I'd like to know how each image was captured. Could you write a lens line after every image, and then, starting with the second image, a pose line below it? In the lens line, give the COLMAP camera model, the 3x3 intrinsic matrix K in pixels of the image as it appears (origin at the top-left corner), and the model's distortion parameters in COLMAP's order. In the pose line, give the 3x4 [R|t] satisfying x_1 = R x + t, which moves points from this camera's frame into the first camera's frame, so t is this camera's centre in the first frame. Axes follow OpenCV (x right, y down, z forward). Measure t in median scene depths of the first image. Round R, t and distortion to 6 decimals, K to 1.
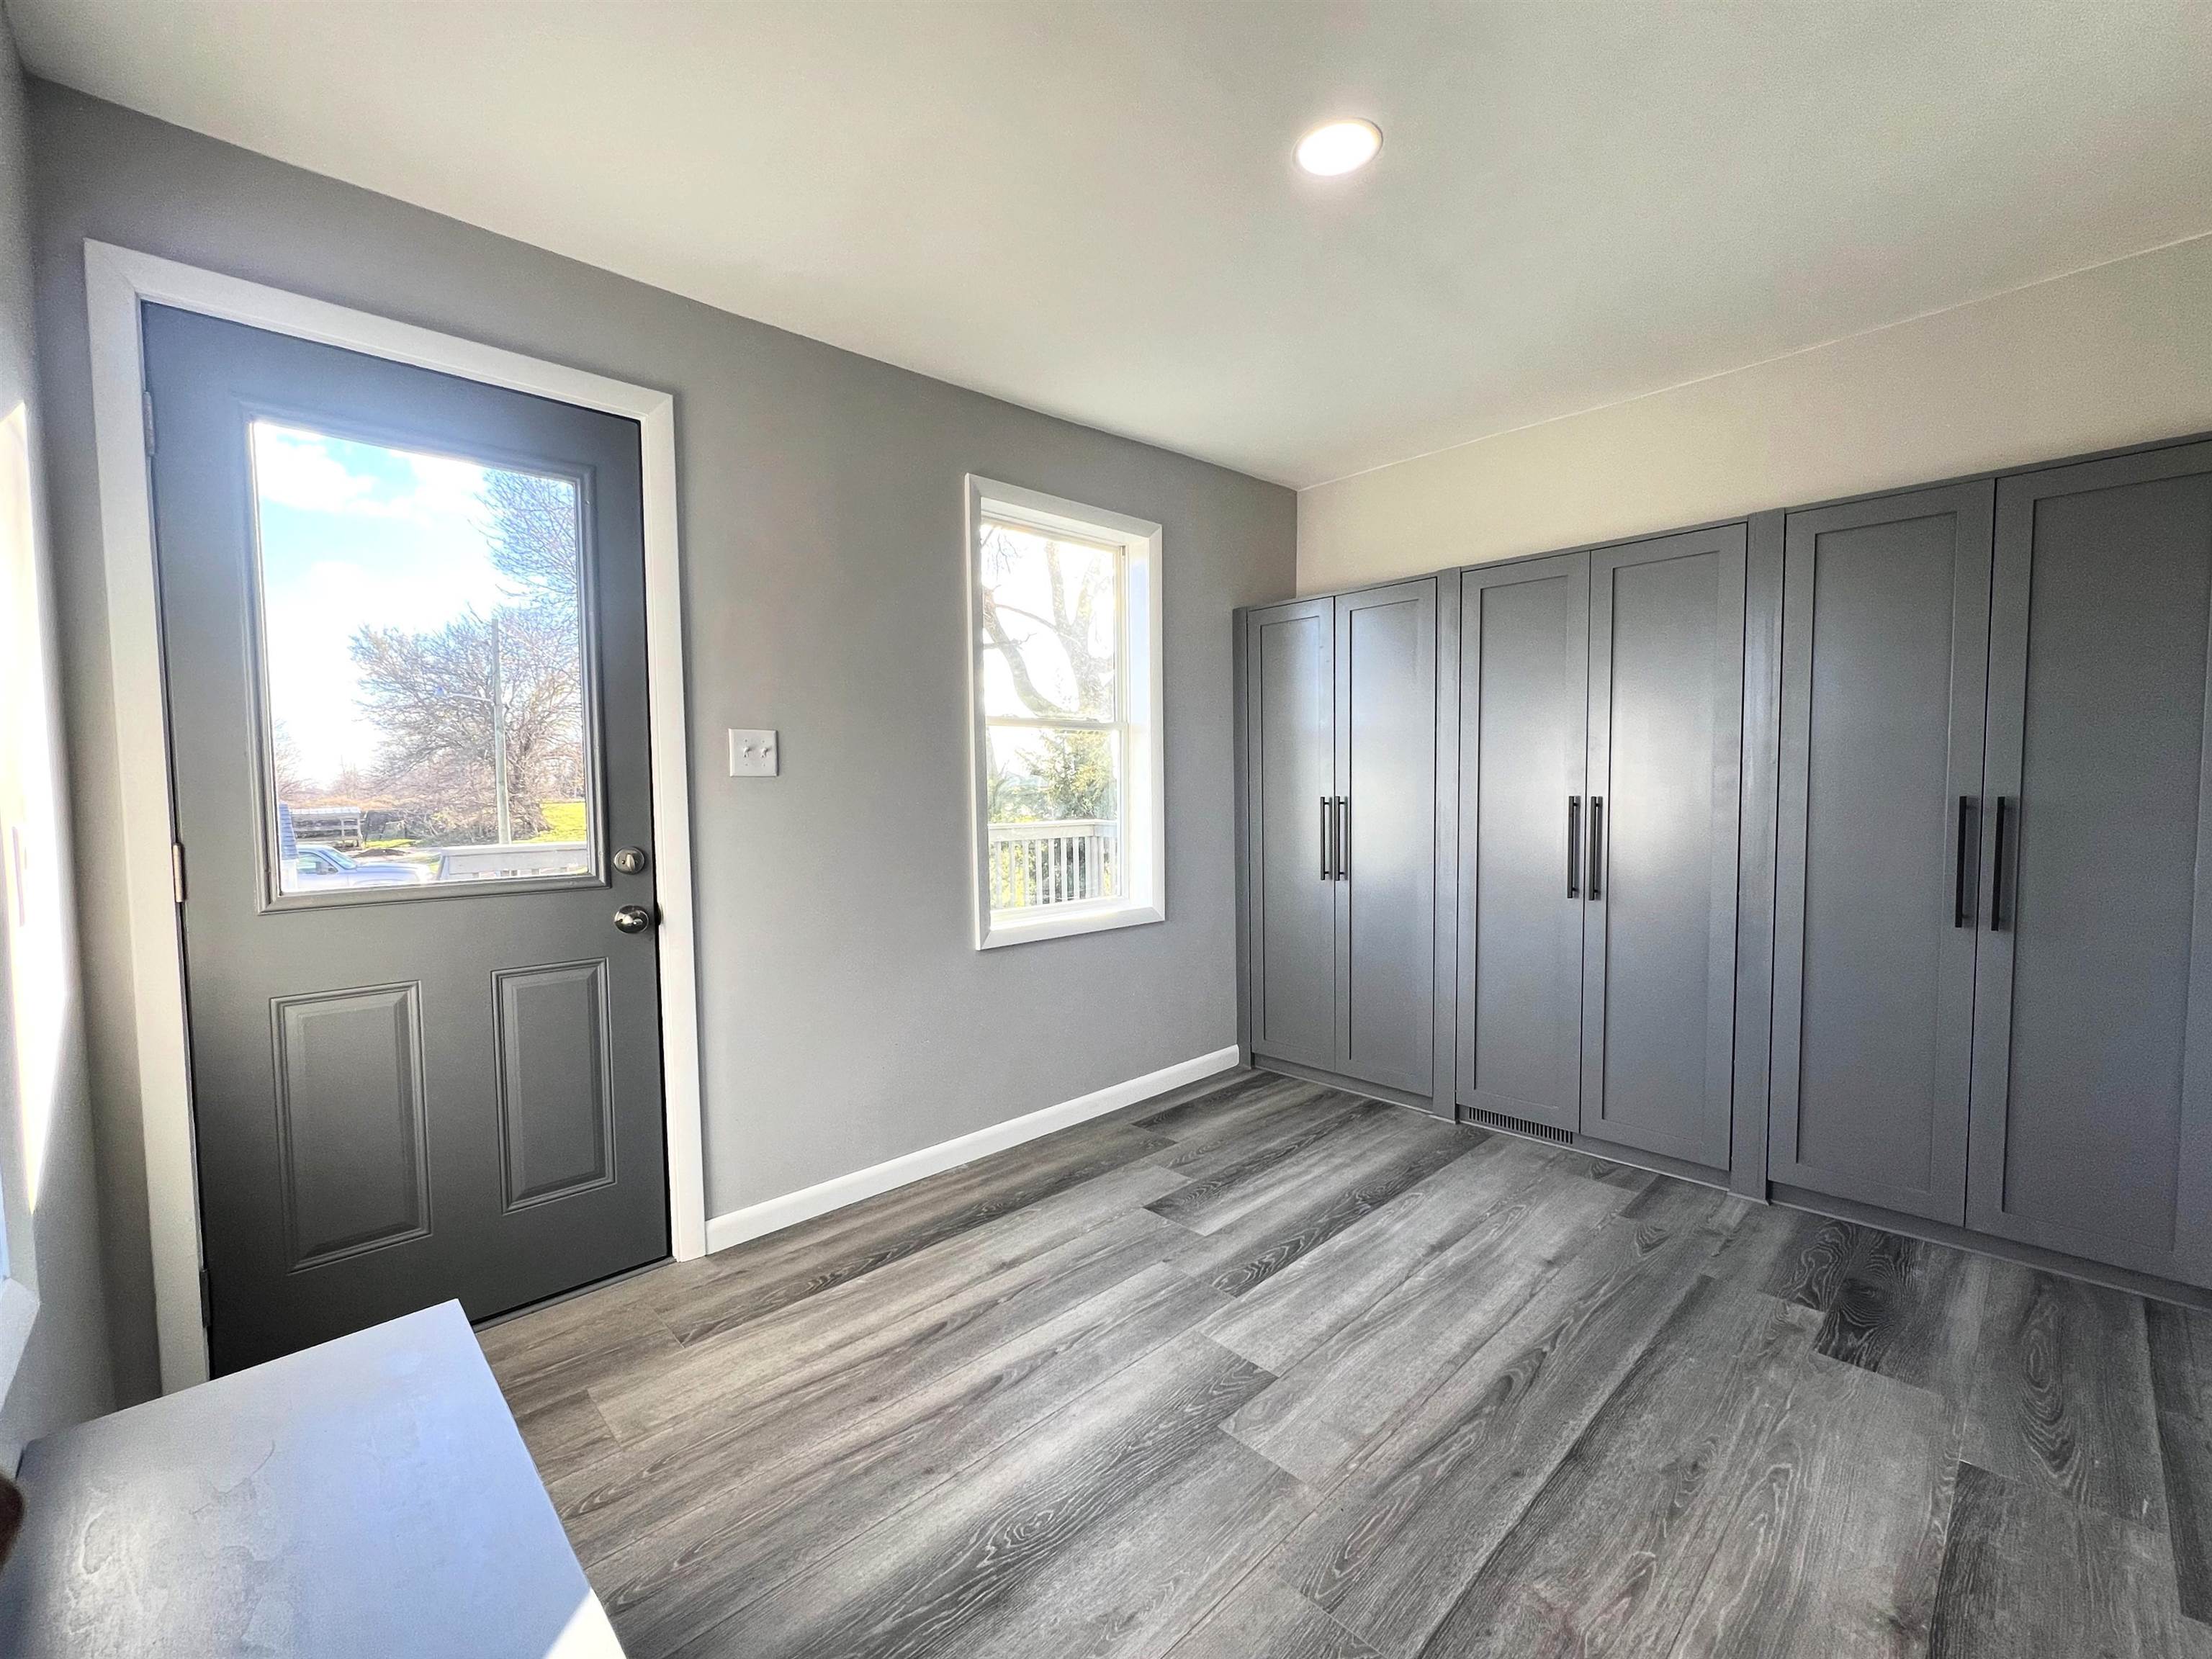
lens RADIAL K [[906.6, 0, 1109.3], [0, 906.6, 839.9], [0, 0, 1]] dist [0.000774, 0.000071]
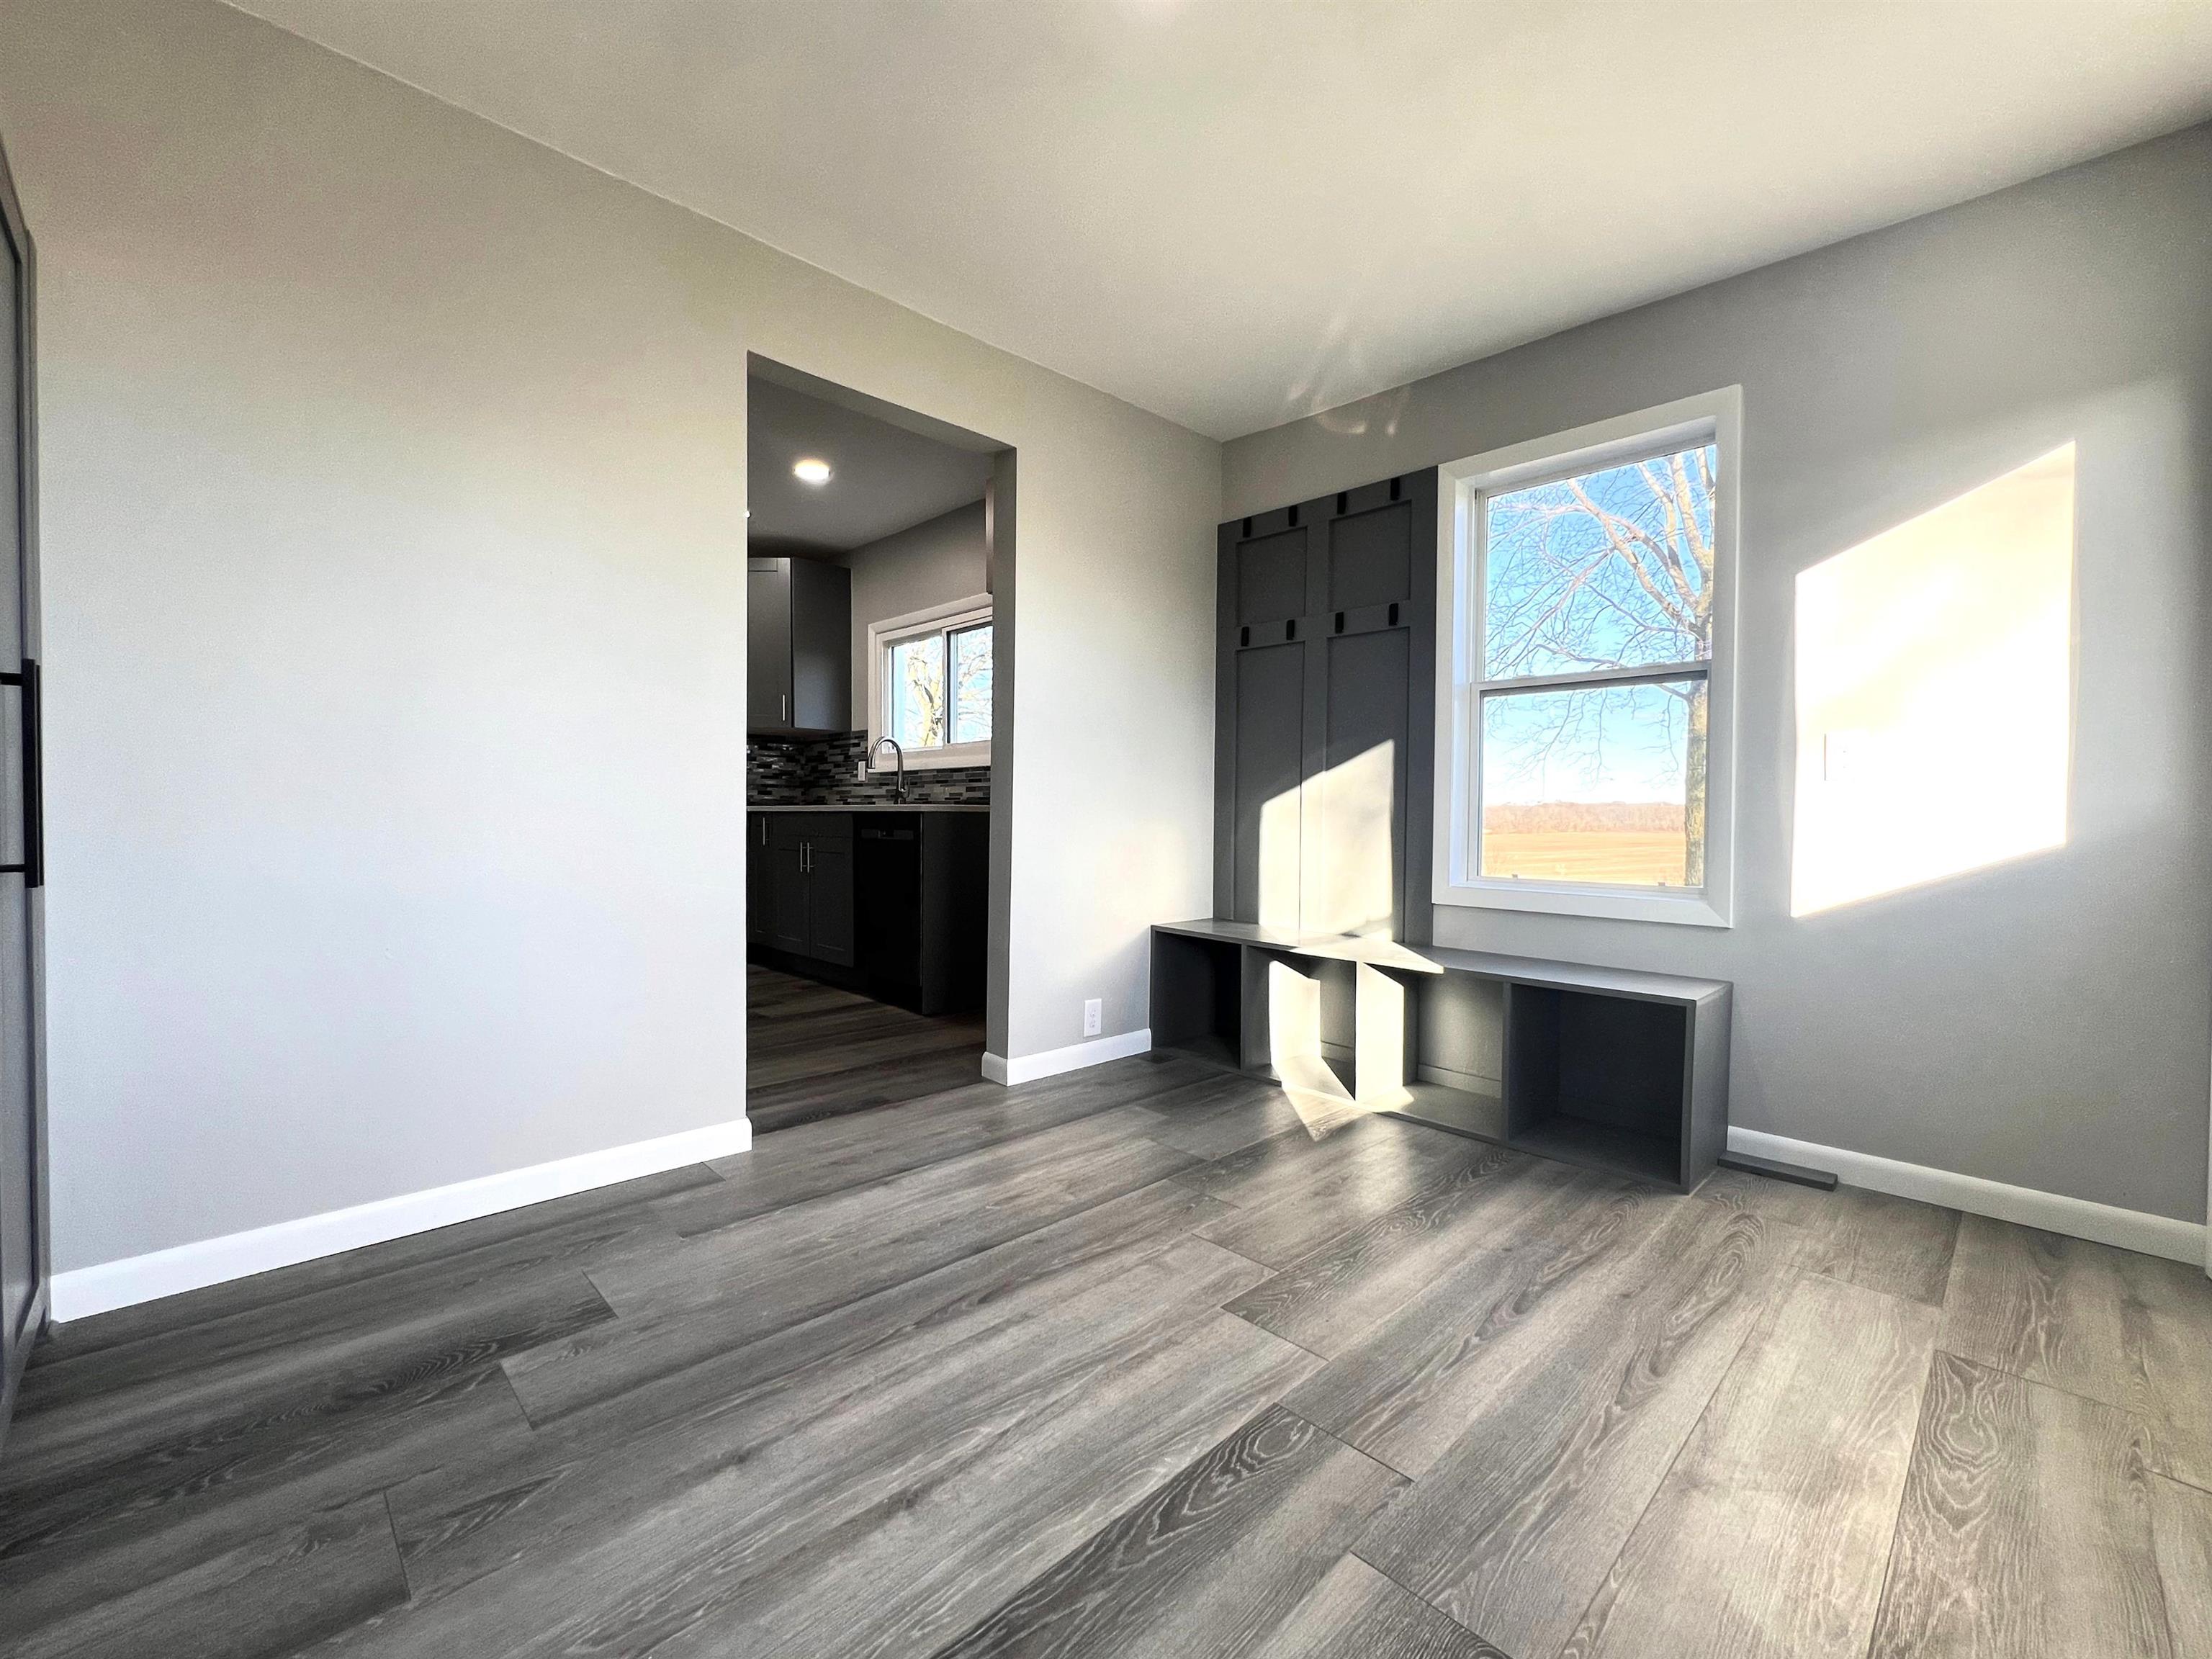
lens RADIAL K [[906.6, 0, 1110.5], [0, 906.6, 814.1], [0, 0, 1]] dist [0.000774, 0.000071]
pose [[-0.999856, 0.004716, -0.016282, 0.287649], [0.003689, 0.998035, 0.062552, 0.018158], [0.016545, 0.062483, -0.997909, 1.746549]]
